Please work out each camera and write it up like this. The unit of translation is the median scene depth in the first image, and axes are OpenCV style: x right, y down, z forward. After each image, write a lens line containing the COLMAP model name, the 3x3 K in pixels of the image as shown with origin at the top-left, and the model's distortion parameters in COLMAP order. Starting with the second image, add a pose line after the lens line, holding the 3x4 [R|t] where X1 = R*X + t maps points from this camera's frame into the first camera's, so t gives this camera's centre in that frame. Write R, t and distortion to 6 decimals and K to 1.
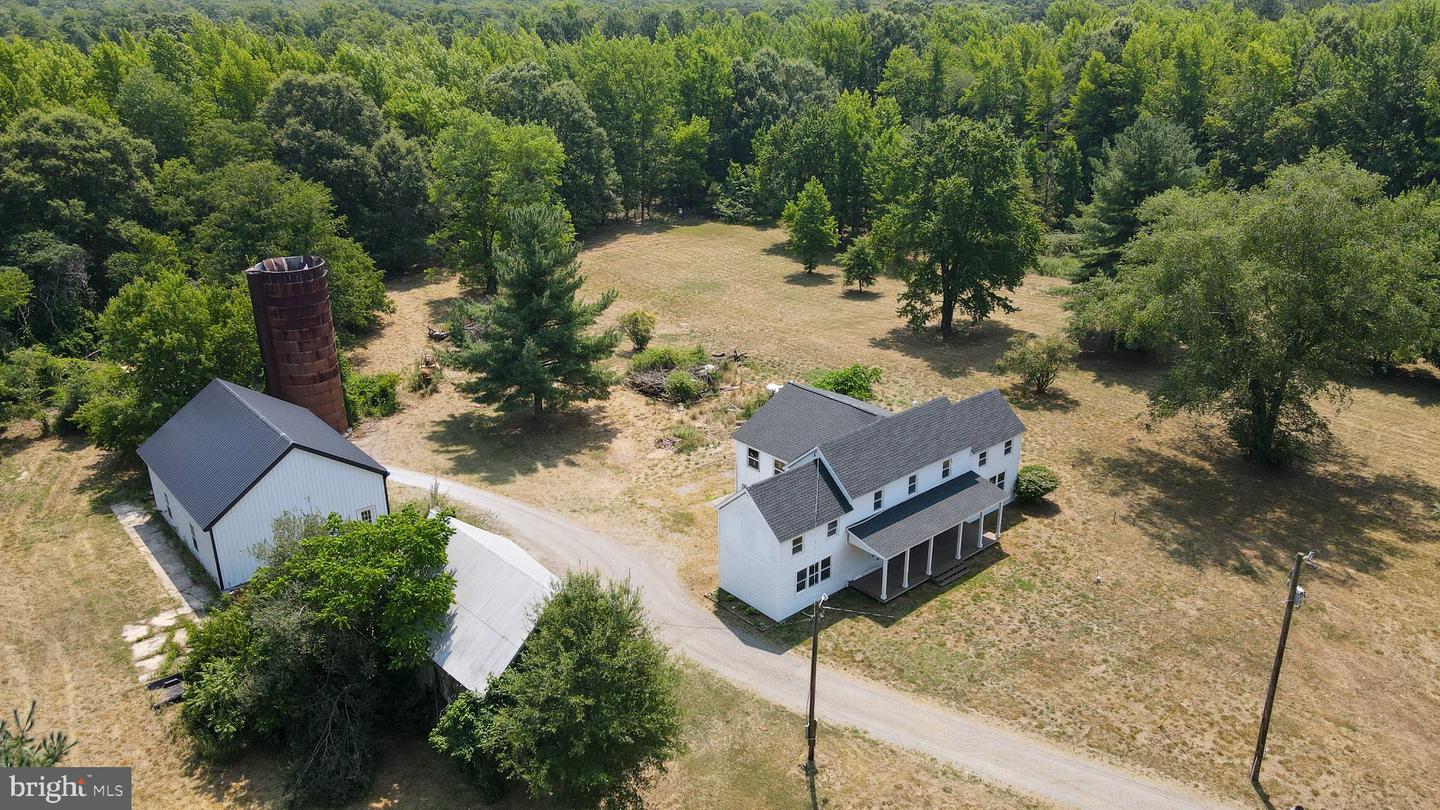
lens RADIAL K [[1057.8, 0, 723.8], [0, 1057.8, 404.4], [0, 0, 1]] dist [0.006874, 0.020783]
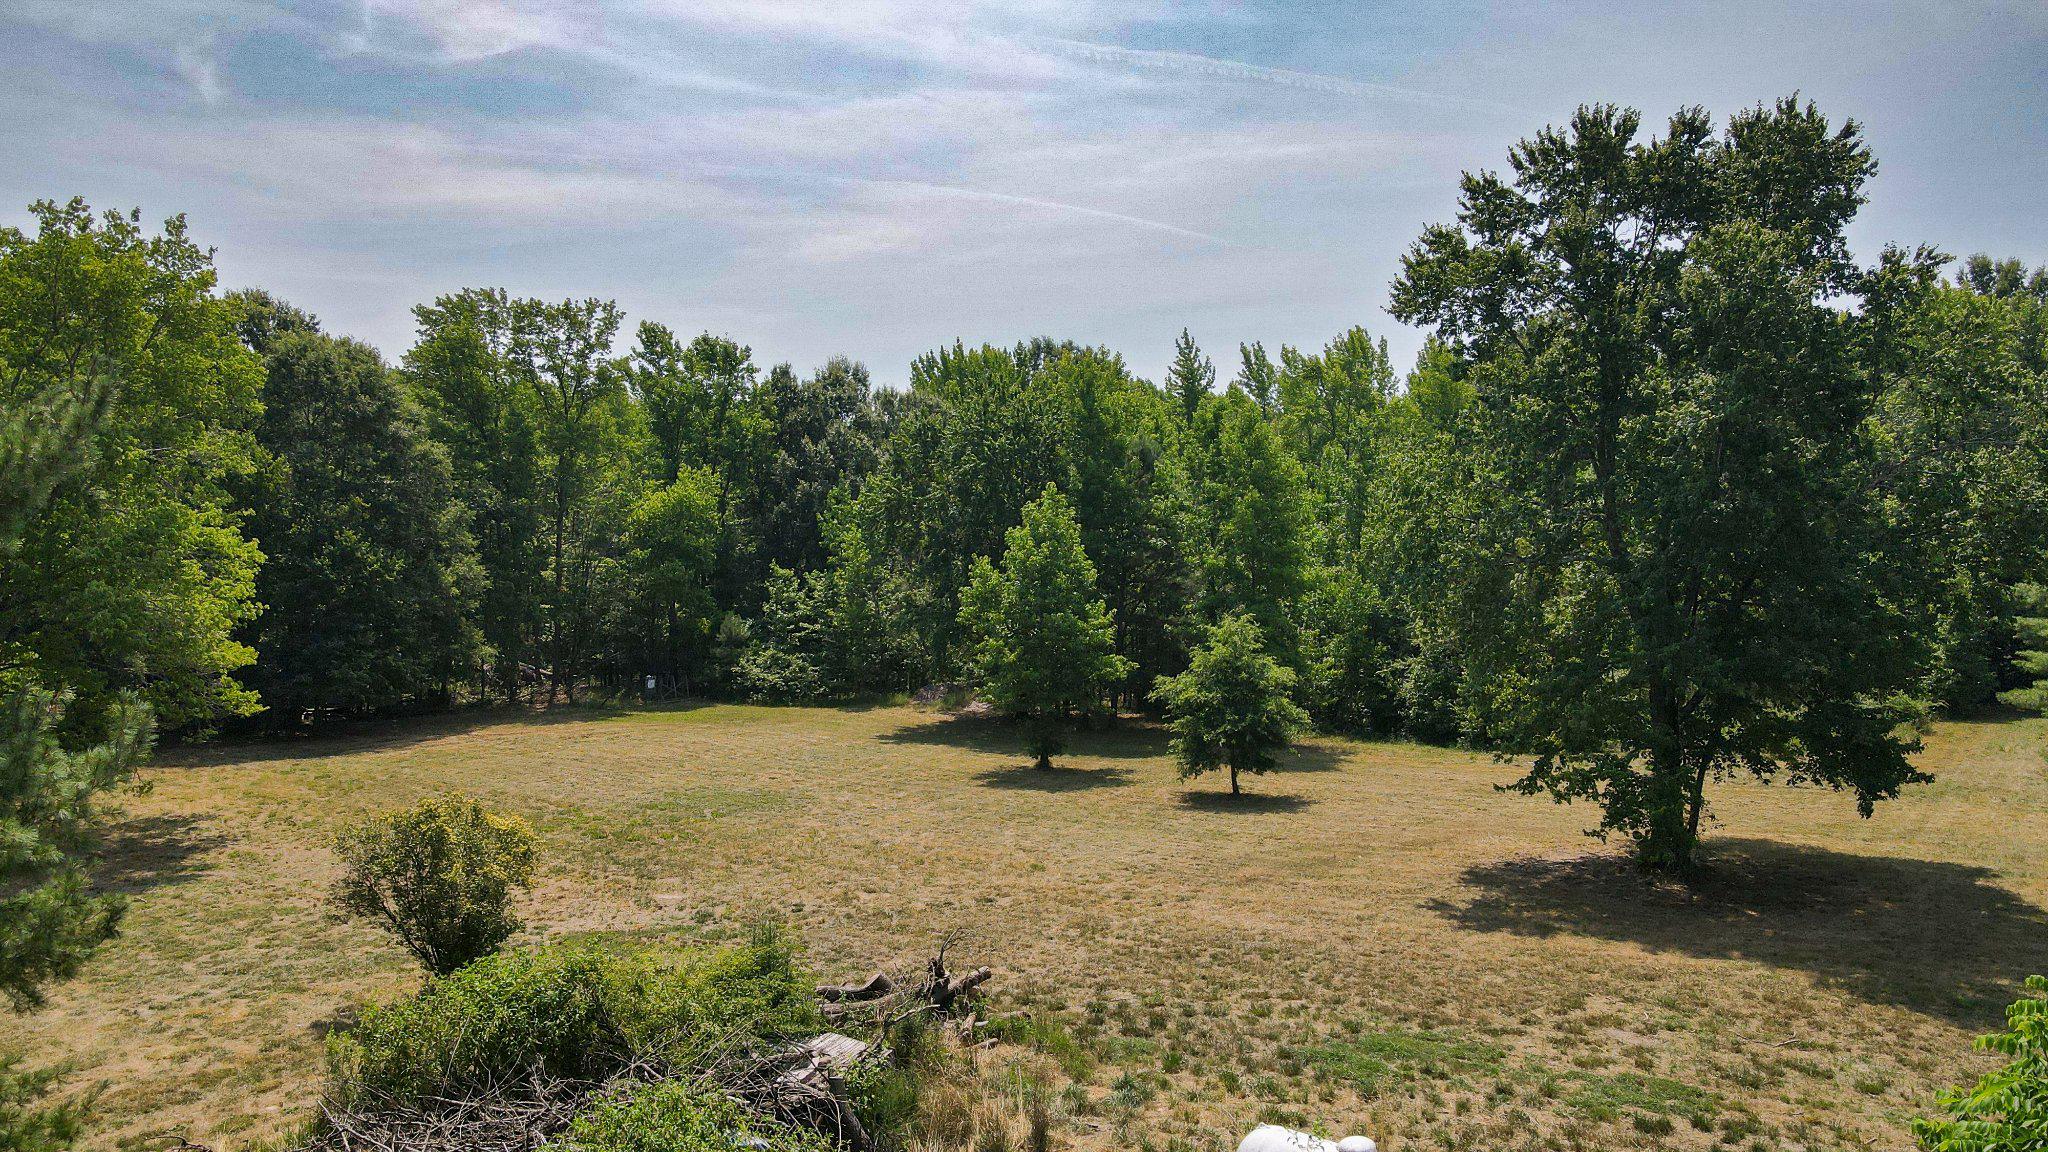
lens RADIAL K [[1504.5, 0, 1010.0], [0, 1504.5, 573.0], [0, 0, 1]] dist [0.006874, 0.020783]
pose [[0.979744, 0.000652, 0.200254, -0.027232], [0.071353, 0.933226, -0.352132, -0.014776], [-0.187111, 0.359288, 0.914276, 0.578193]]
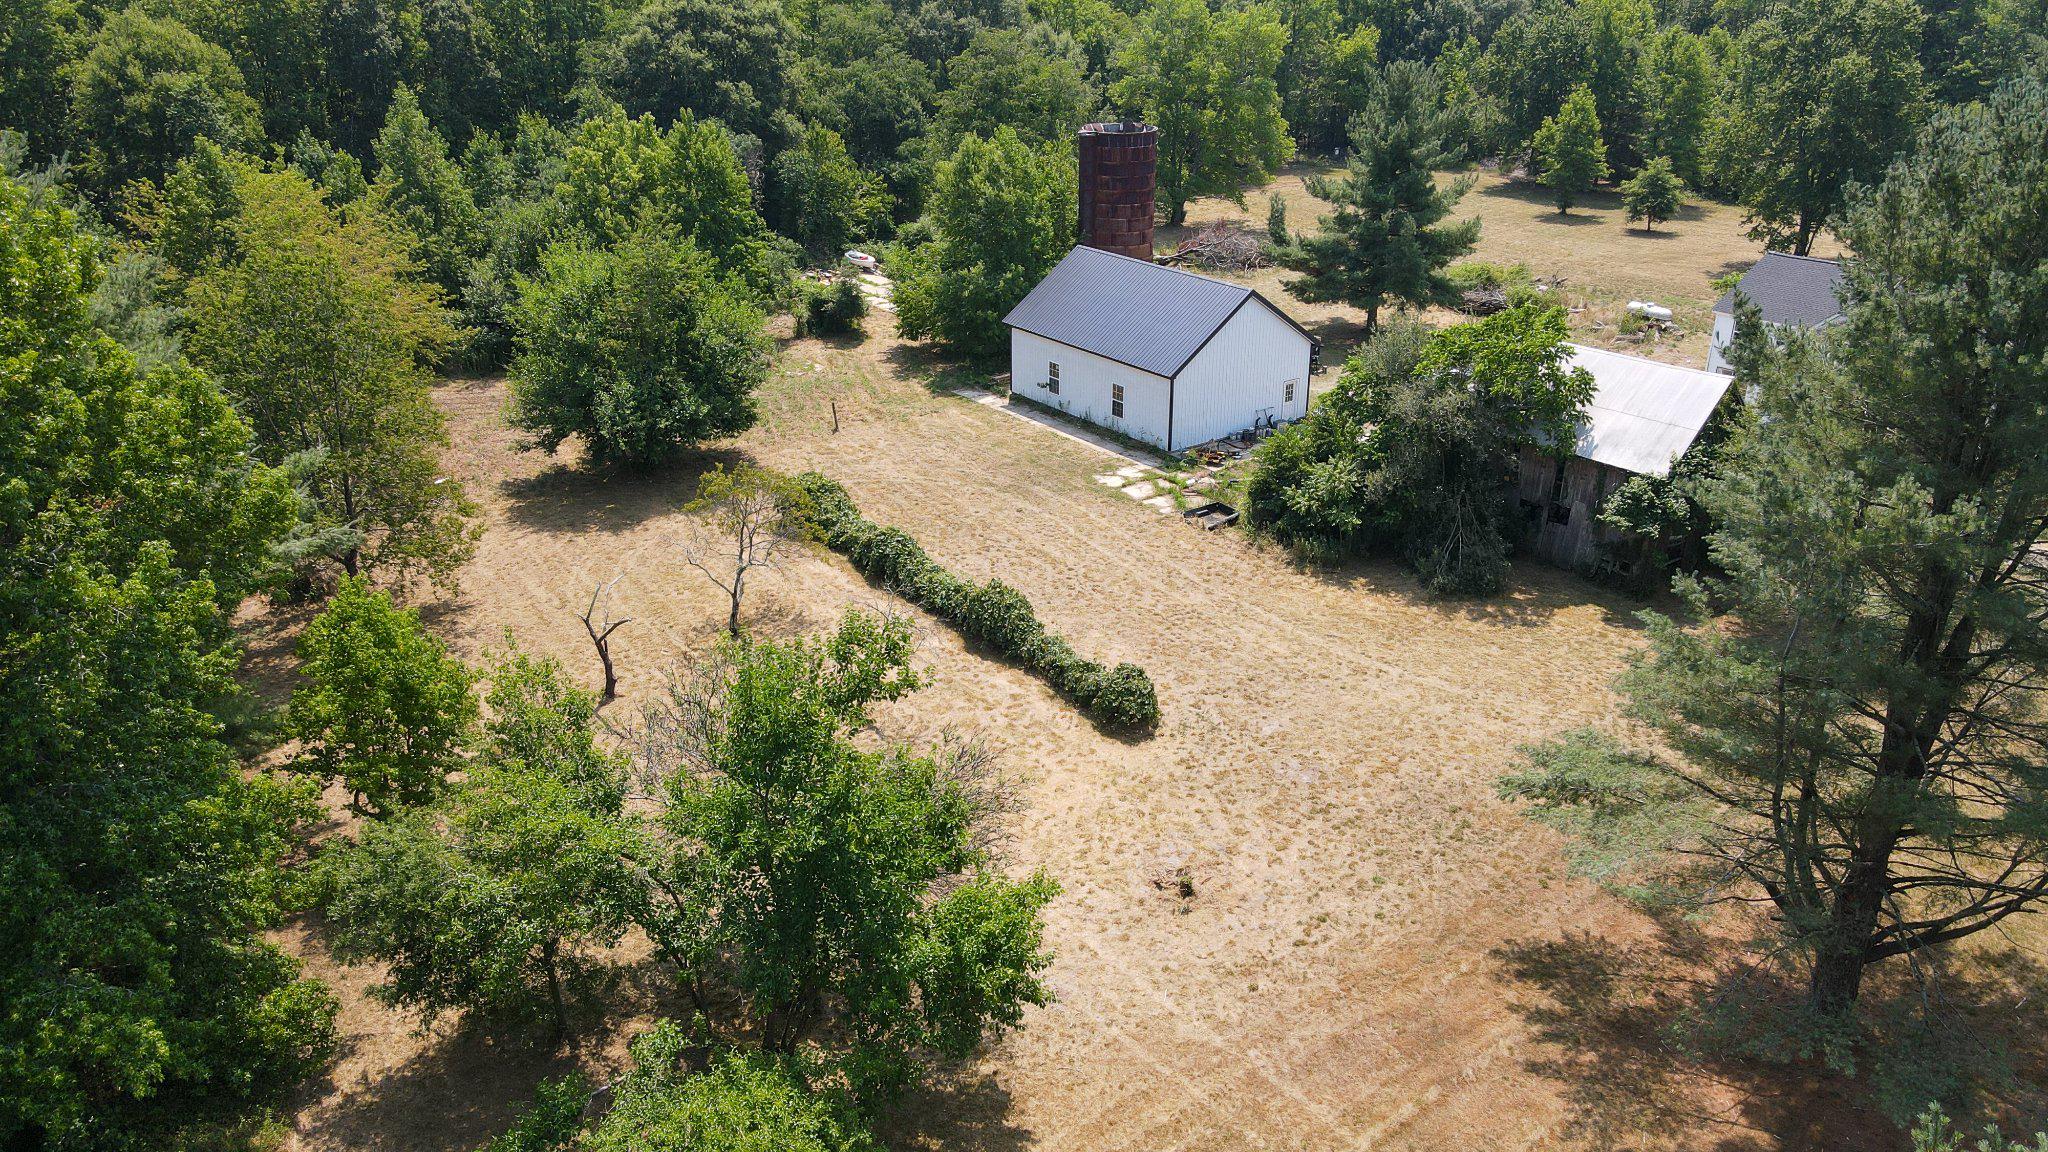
lens RADIAL K [[1504.5, 0, 1029.1], [0, 1504.5, 575.9], [0, 0, 1]] dist [0.006874, 0.020783]
pose [[0.998483, 0.026927, -0.048018, -0.267843], [-0.025253, 0.999064, 0.035130, 0.120768], [0.048919, -0.033864, 0.998229, -0.144046]]
